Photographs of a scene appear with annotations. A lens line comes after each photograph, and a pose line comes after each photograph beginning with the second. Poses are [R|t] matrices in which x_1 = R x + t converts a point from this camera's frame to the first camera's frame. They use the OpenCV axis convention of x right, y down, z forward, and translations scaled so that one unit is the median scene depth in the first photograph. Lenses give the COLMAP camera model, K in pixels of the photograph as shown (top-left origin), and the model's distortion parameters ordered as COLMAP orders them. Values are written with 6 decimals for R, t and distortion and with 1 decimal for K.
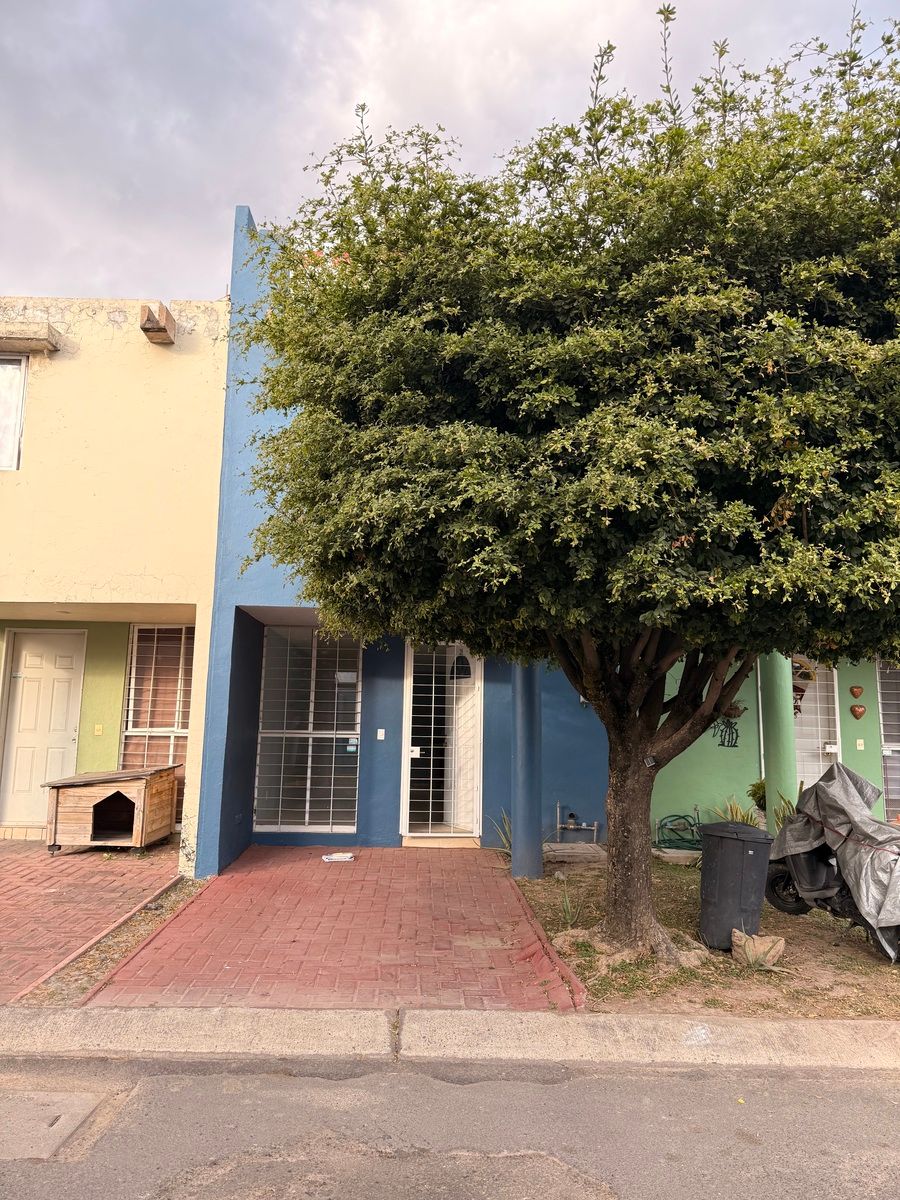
lens RADIAL K [[844.7, 0, 447.7], [0, 844.7, 595.8], [0, 0, 1]] dist [0.077019, -0.100443]
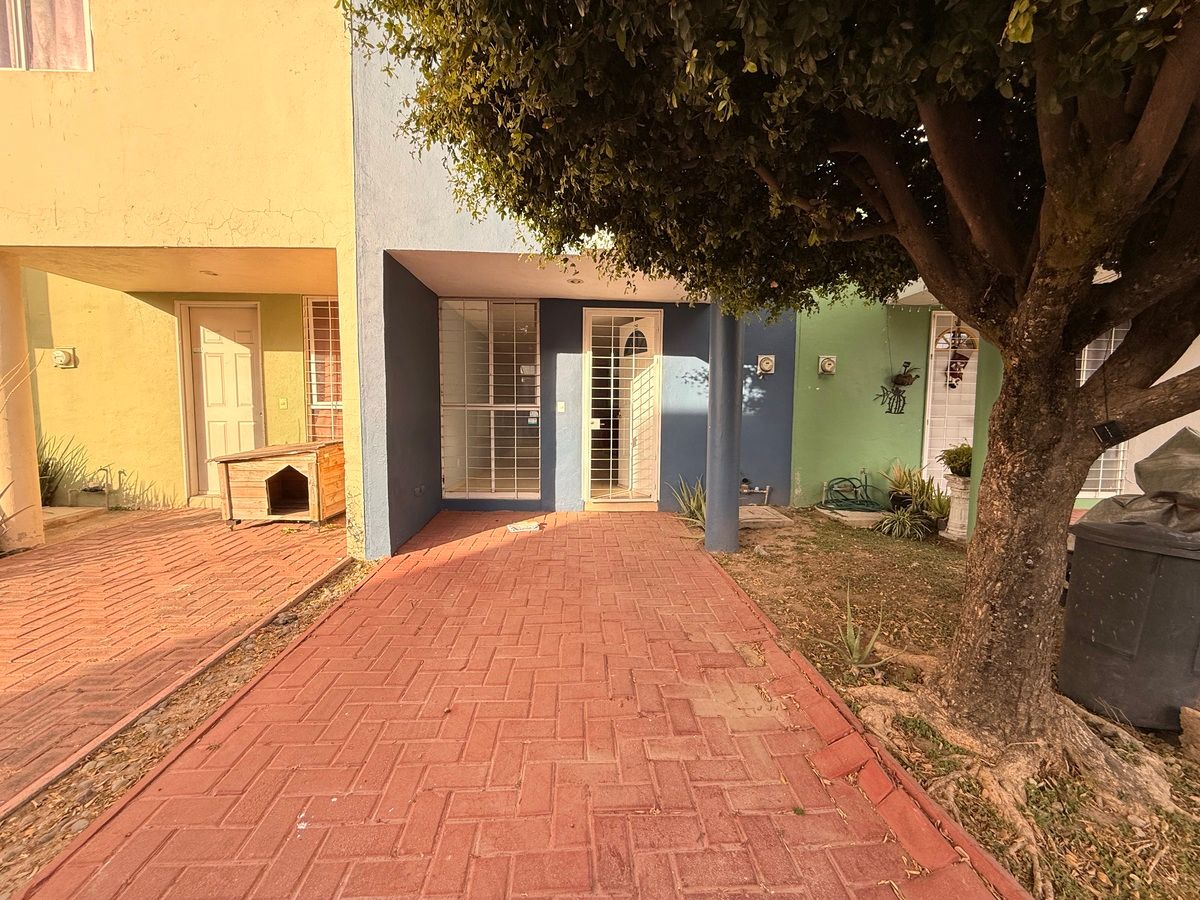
lens RADIAL K [[477.8, 0, 596.4], [0, 477.8, 448.1], [0, 0, 1]] dist [0.000924, -0.000180]
pose [[0.999855, -0.011893, 0.012214, -0.094057], [0.008769, 0.973212, 0.229744, 0.171970], [-0.014619, -0.229603, 0.973174, 0.918045]]
